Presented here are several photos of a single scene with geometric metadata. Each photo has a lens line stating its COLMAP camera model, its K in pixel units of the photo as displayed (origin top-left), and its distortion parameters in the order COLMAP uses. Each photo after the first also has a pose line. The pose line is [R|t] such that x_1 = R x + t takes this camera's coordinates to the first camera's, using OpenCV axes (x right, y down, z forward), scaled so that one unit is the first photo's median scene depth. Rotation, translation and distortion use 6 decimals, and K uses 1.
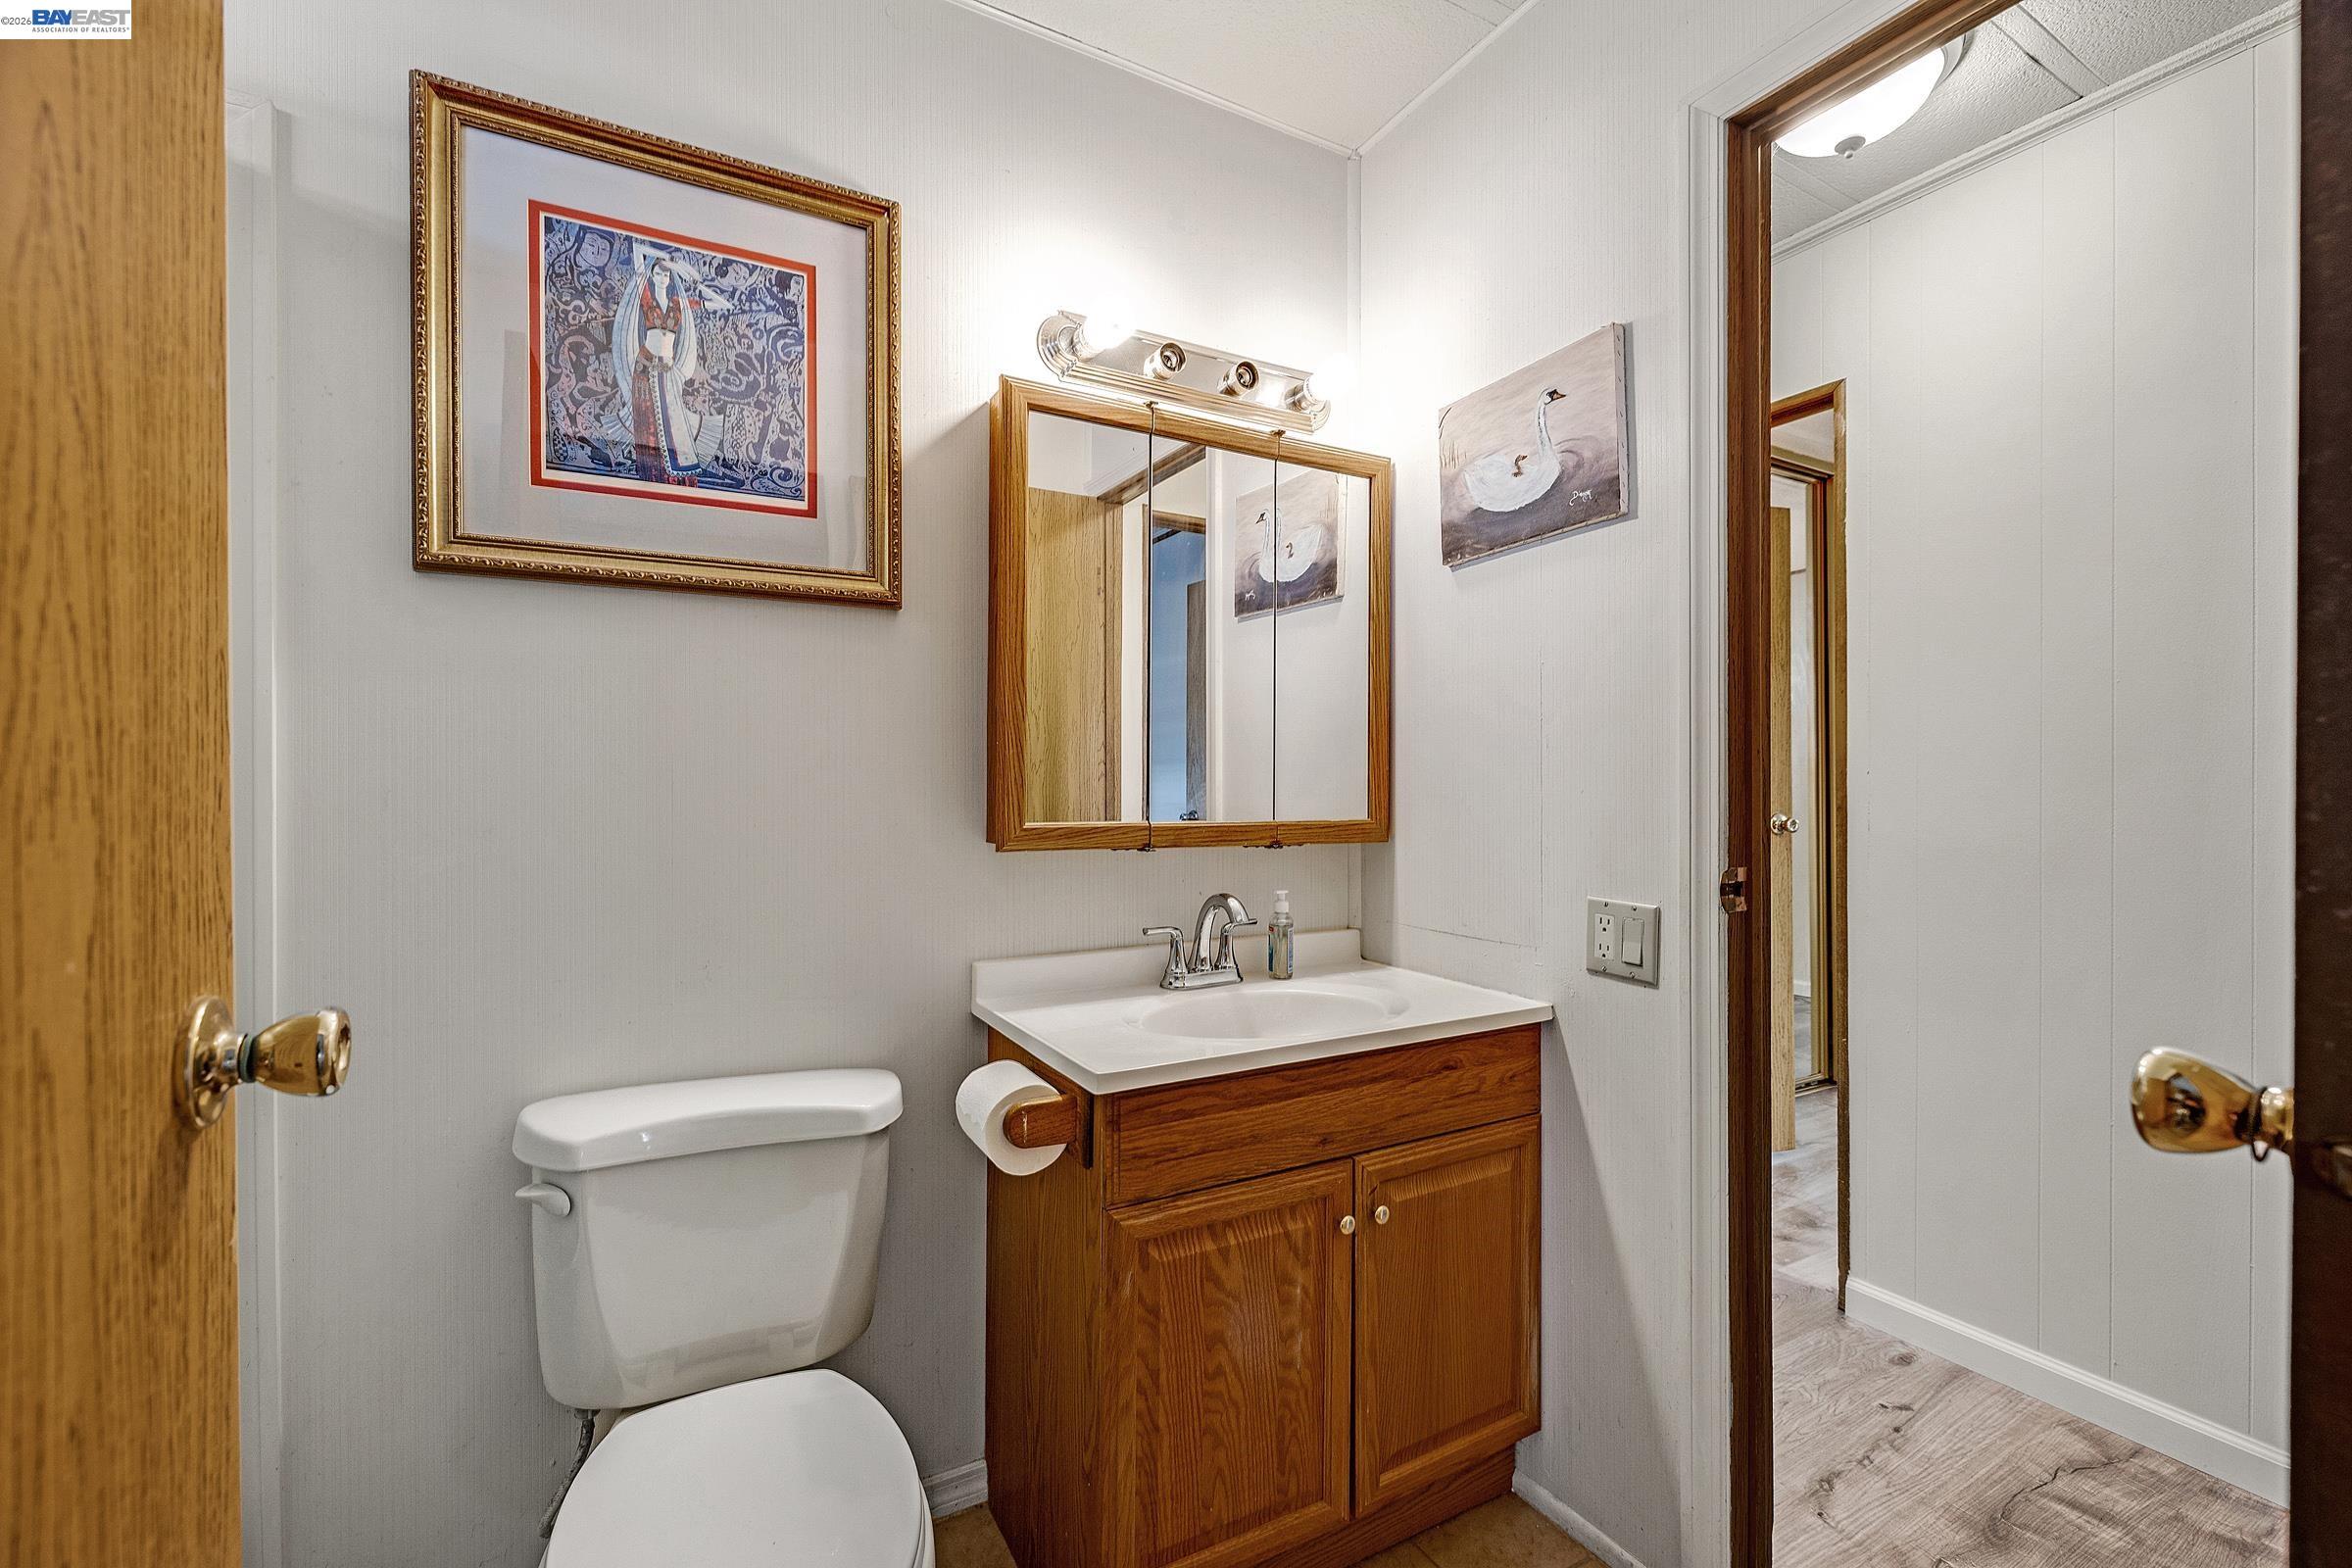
lens RADIAL K [[978.7, 0, 1172.1], [0, 978.7, 784.1], [0, 0, 1]] dist [0.000224, -0.000551]
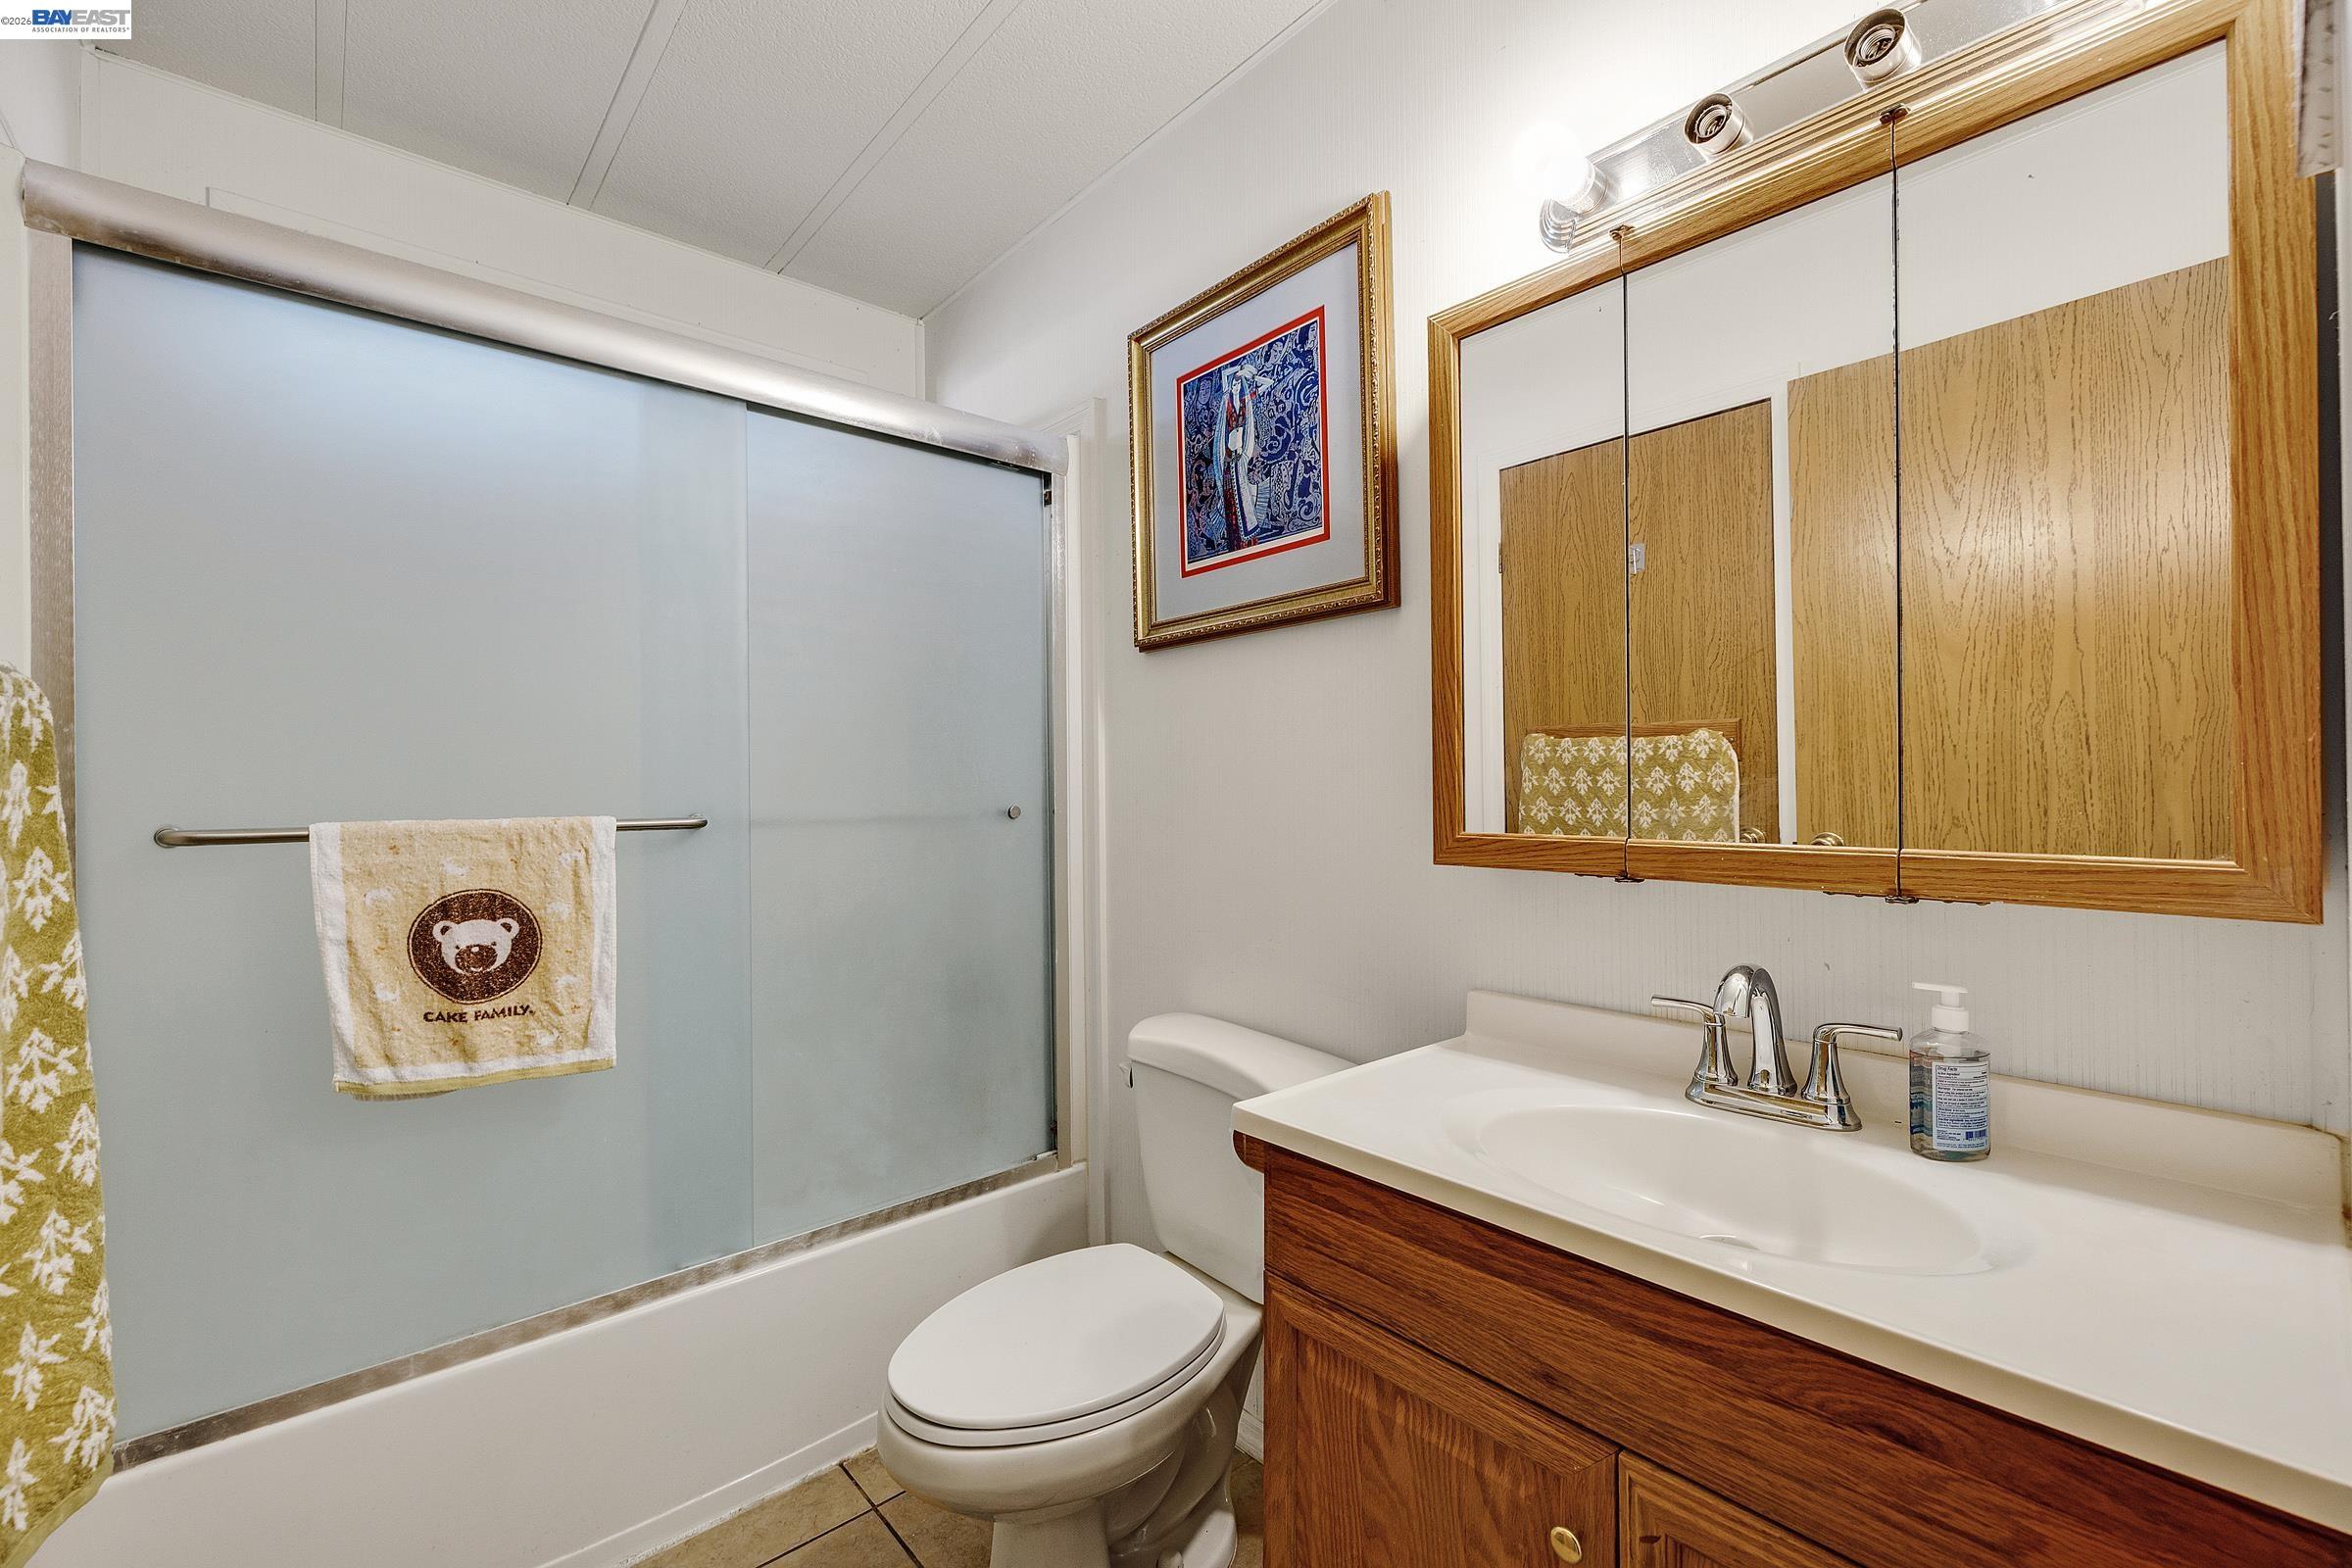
lens RADIAL K [[978.7, 0, 1172.9], [0, 978.7, 784.1], [0, 0, 1]] dist [0.000224, -0.000551]
pose [[0.214851, -0.006106, -0.976628, 0.690517], [0.010112, 0.999941, -0.004027, -0.000785], [0.976595, -0.009011, 0.214900, 0.643345]]
